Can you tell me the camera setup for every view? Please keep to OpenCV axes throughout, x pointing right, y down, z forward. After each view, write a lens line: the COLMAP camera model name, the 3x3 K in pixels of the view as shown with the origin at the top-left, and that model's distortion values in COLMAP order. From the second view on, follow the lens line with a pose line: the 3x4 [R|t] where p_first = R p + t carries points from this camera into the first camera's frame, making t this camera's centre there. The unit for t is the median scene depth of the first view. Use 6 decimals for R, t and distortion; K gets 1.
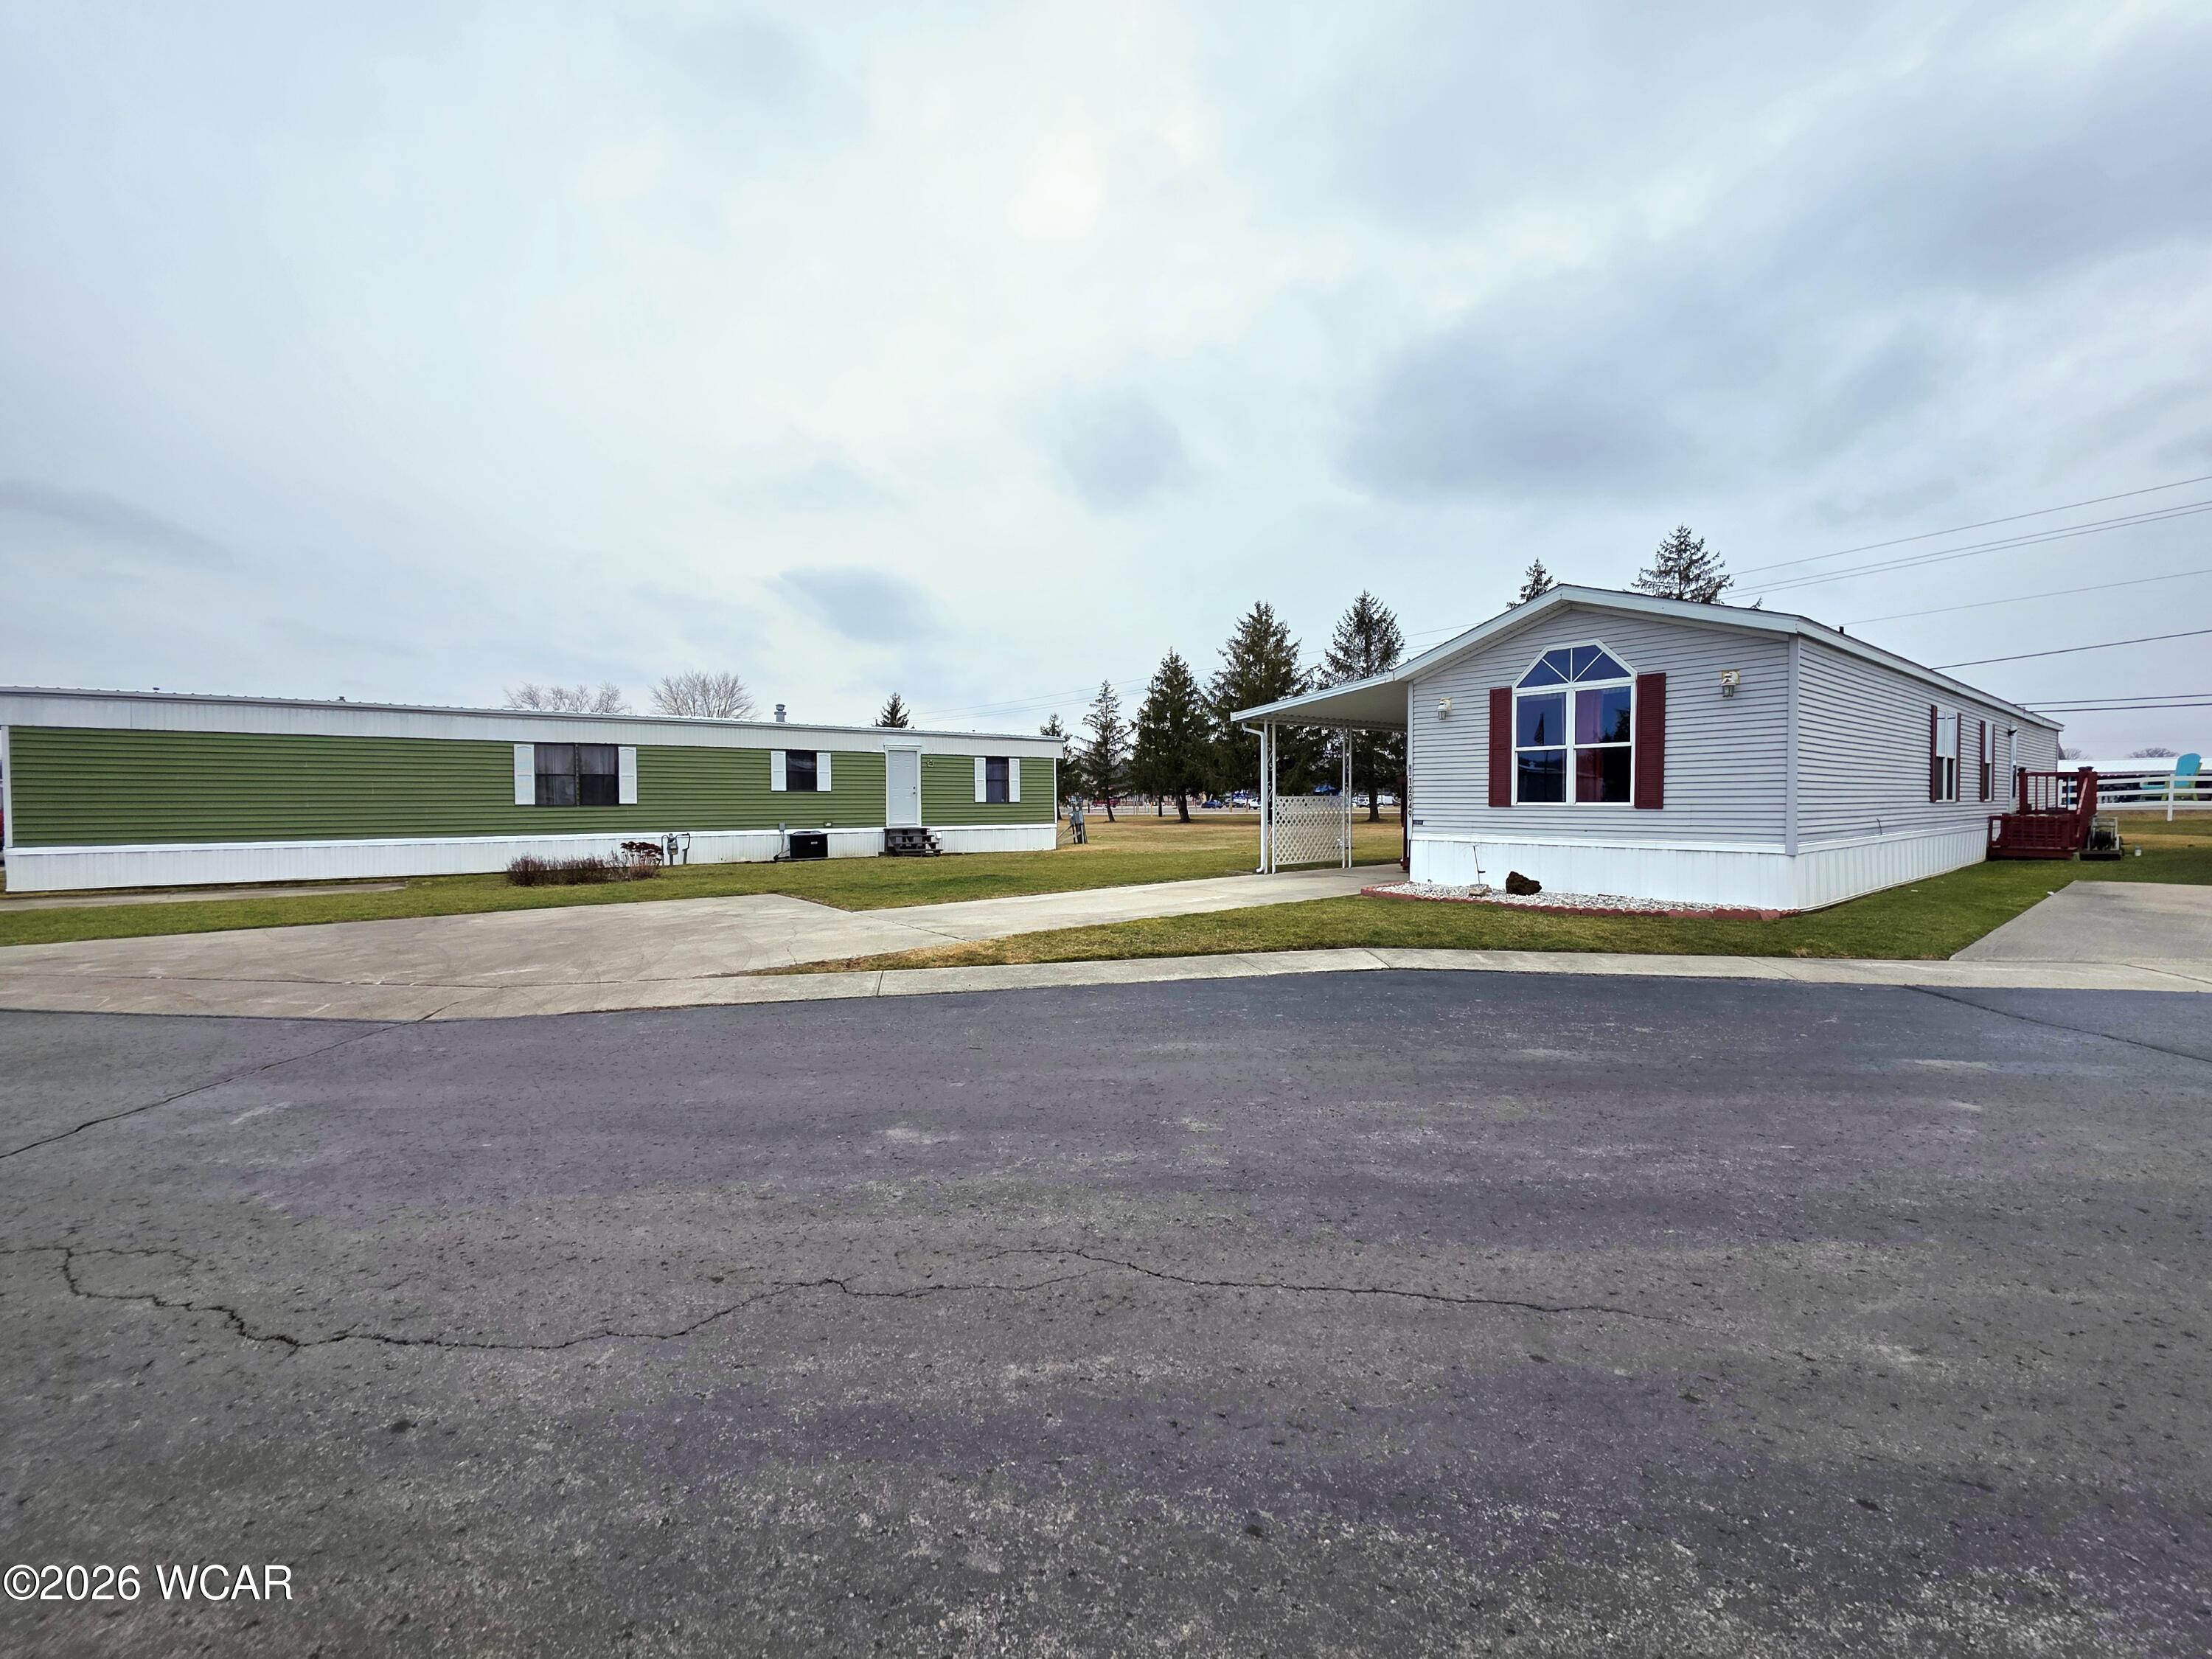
lens RADIAL K [[885.9, 0, 1108.7], [0, 885.9, 826.4], [0, 0, 1]] dist [0.002566, -0.000280]
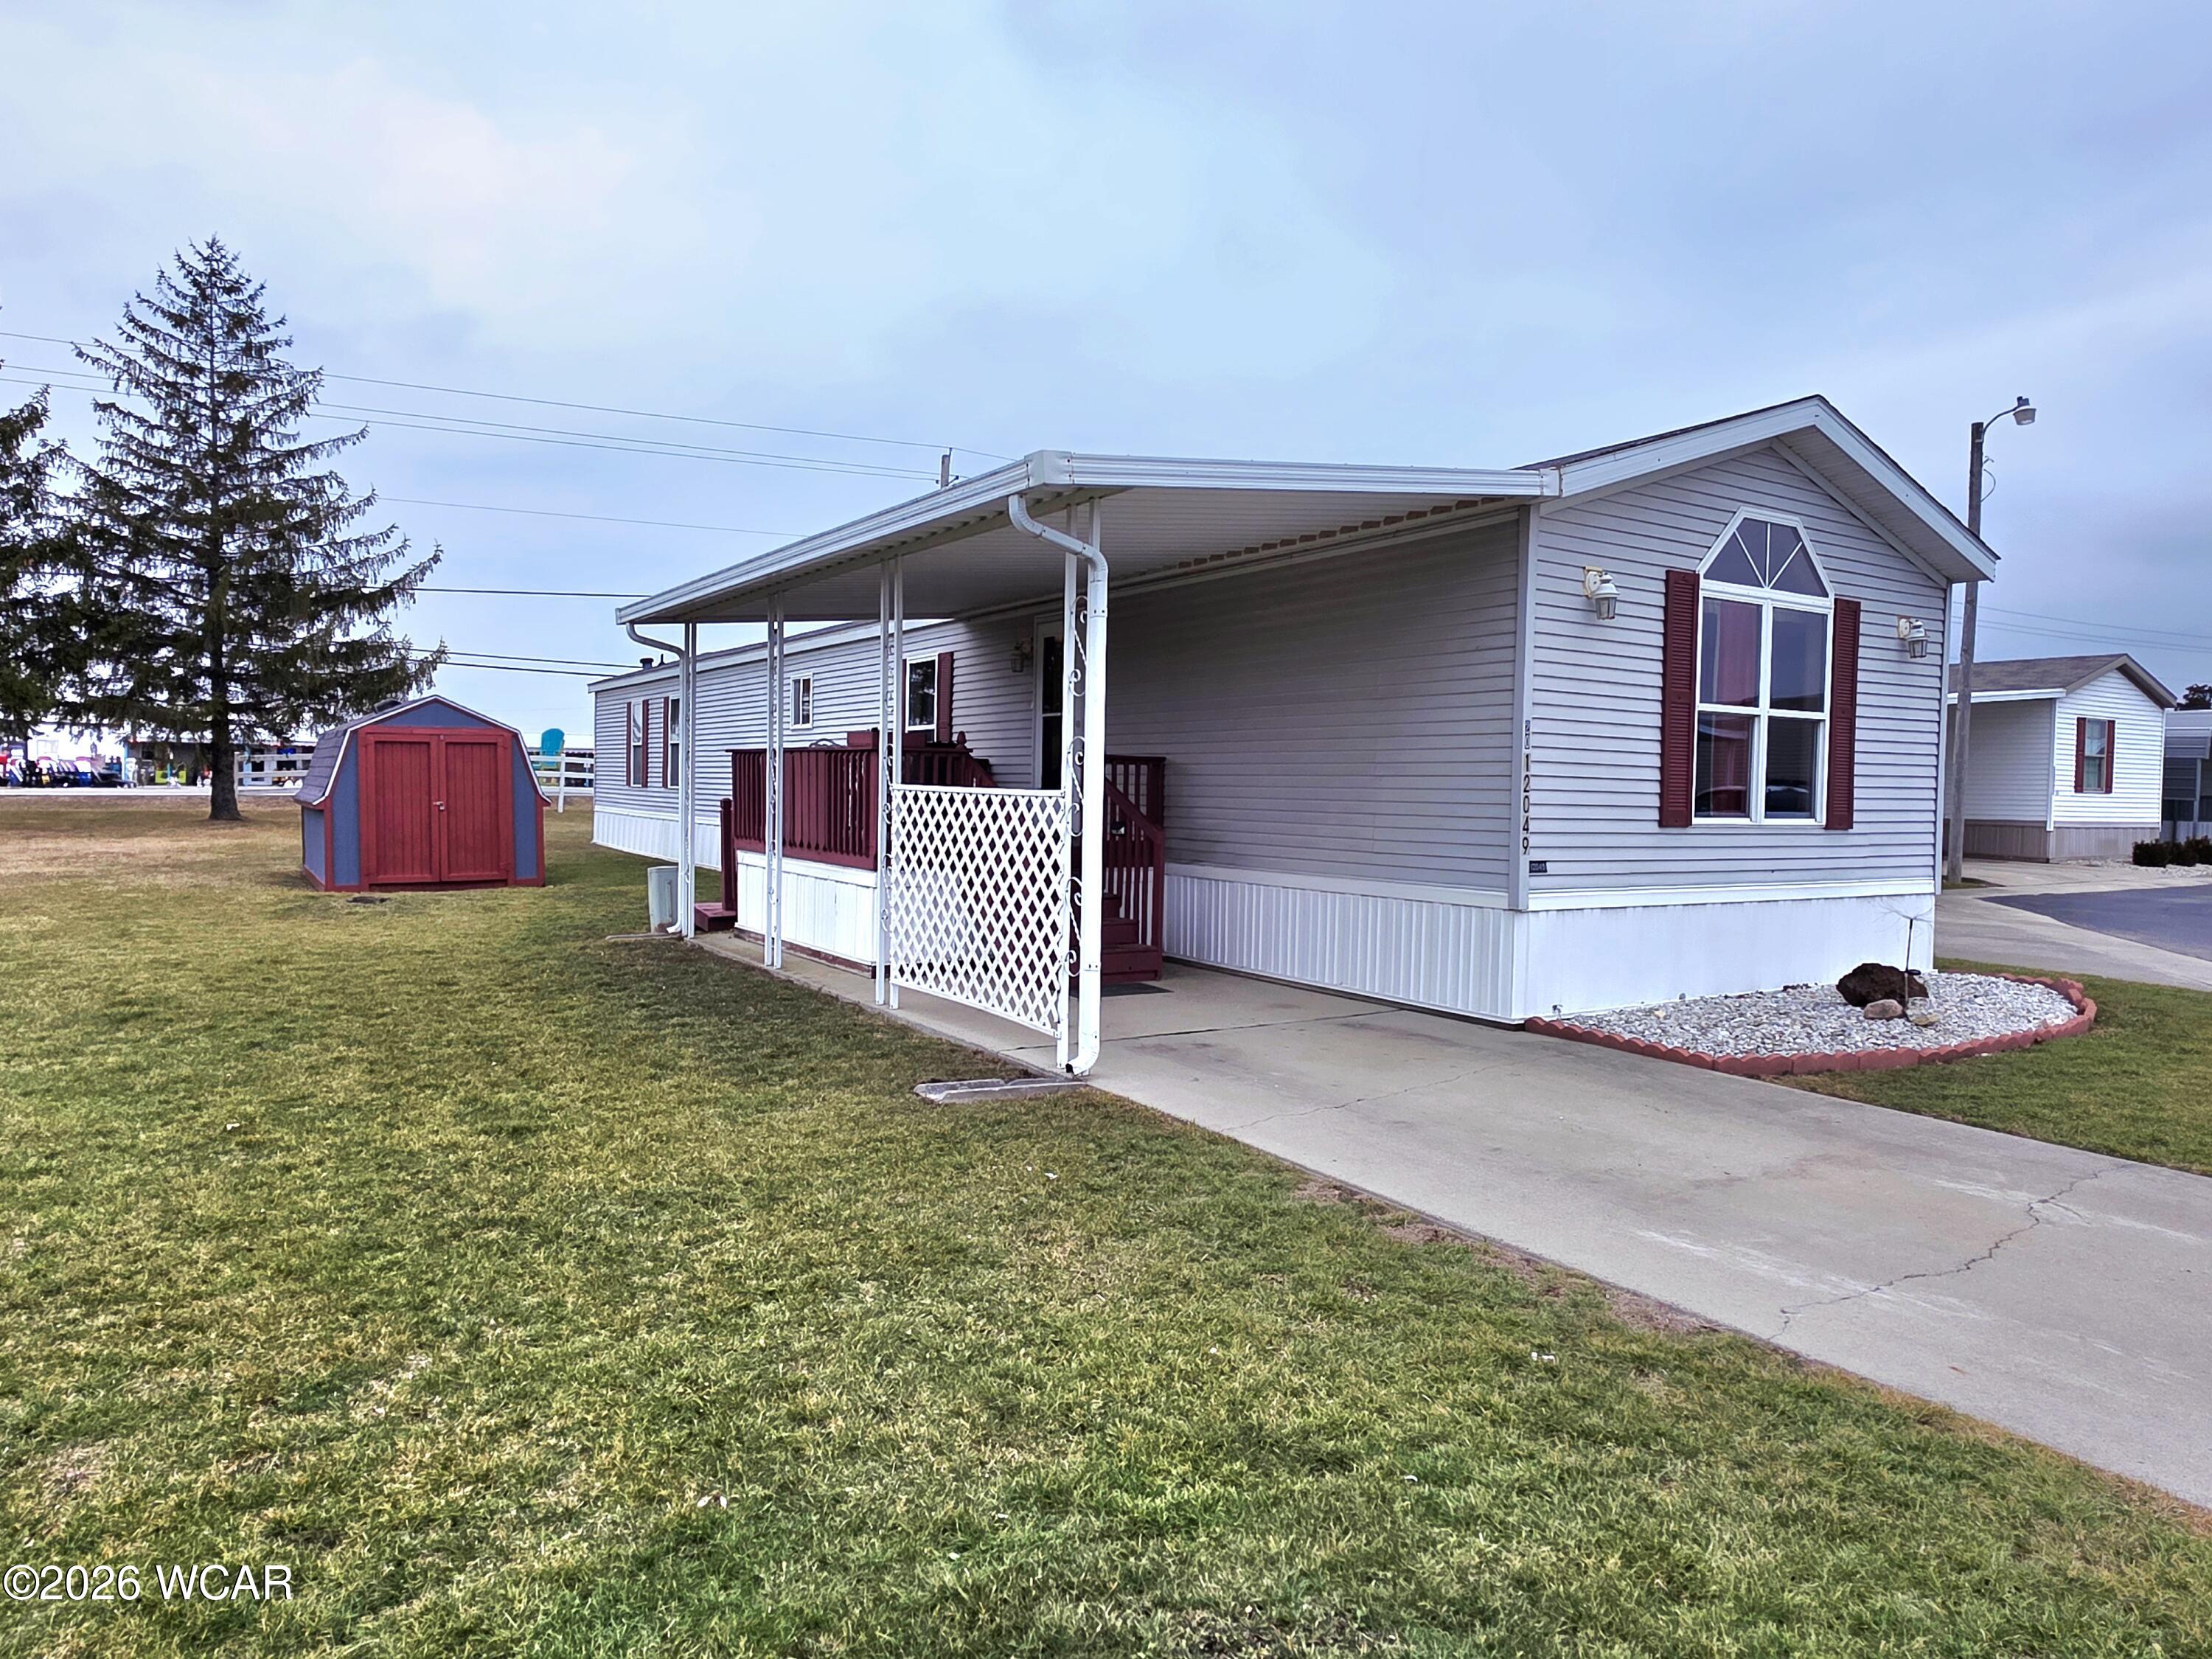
lens RADIAL K [[1407.9, 0, 1093.8], [0, 1407.9, 846.7], [0, 0, 1]] dist [0.002131, -0.002686]
pose [[0.113696, -0.036951, 0.992828, -0.346270], [0.010526, 0.999297, 0.035987, -0.044419], [-0.993460, 0.006359, 0.114005, 1.292921]]
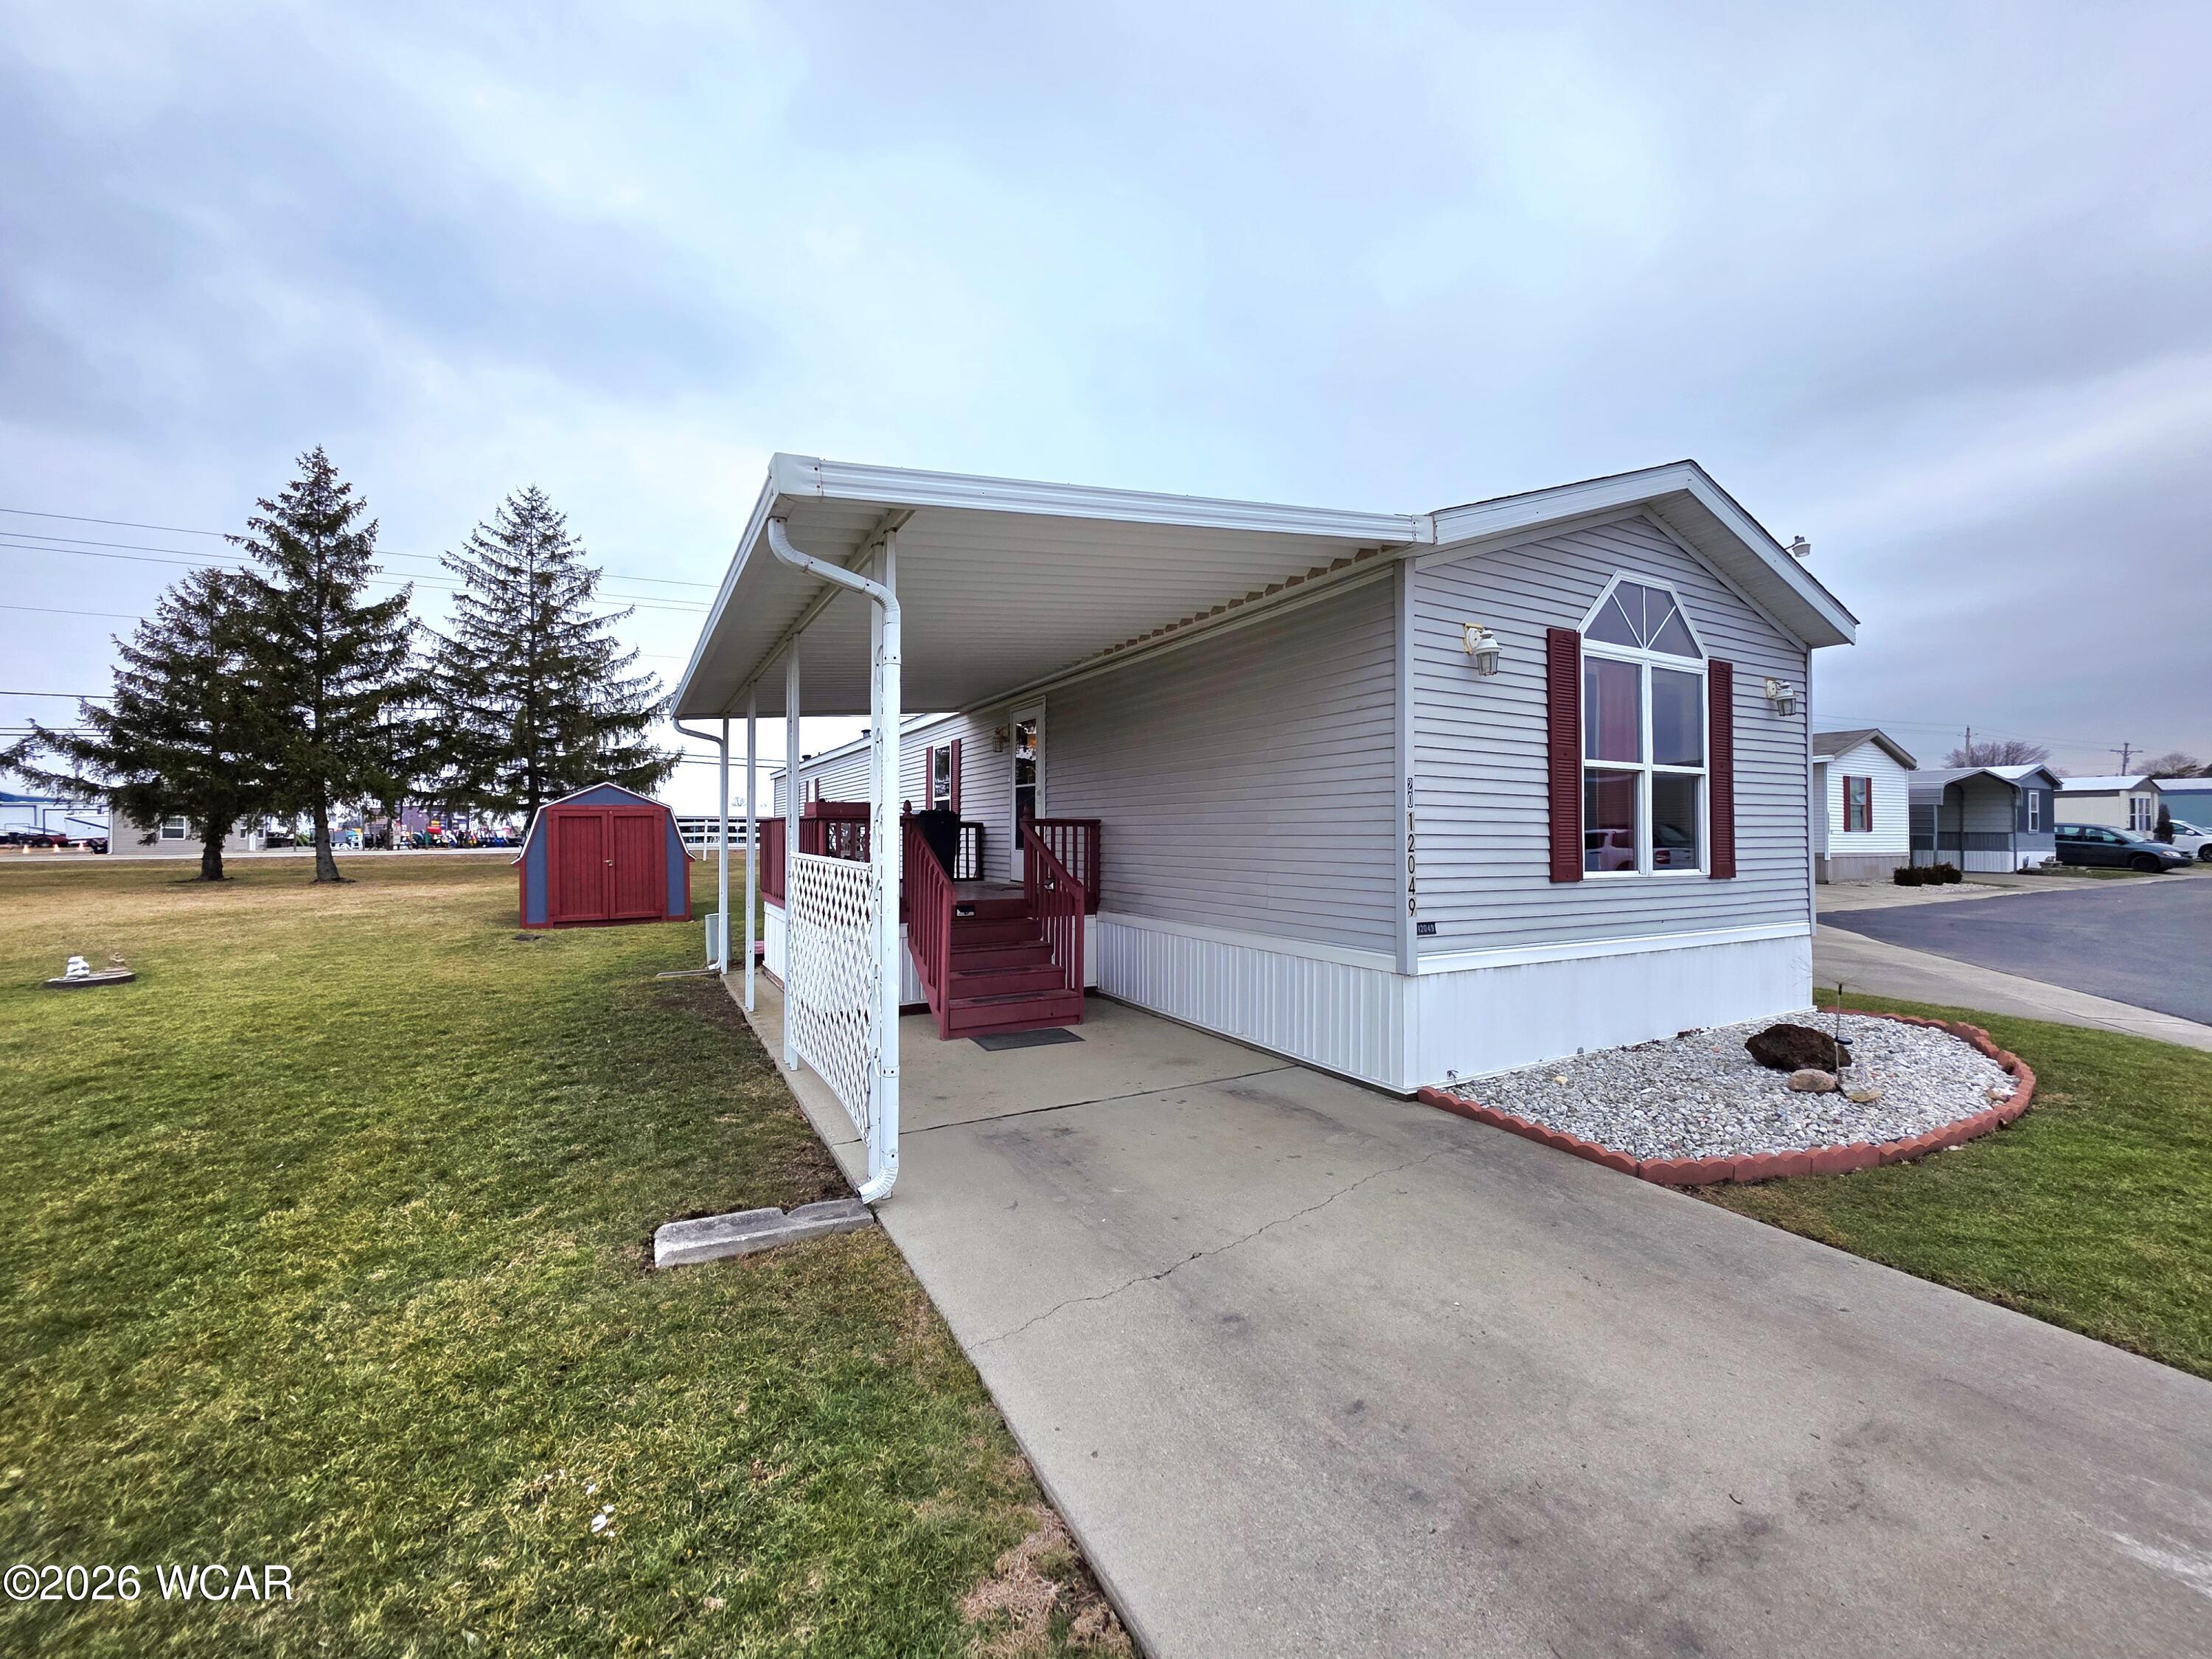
lens RADIAL K [[885.9, 0, 1104.0], [0, 885.9, 822.6], [0, 0, 1]] dist [0.002566, -0.000280]
pose [[0.172560, 0.017297, 0.984847, -0.064676], [0.026064, 0.999416, -0.022120, -0.052832], [-0.984654, 0.029486, 0.172008, 1.229079]]
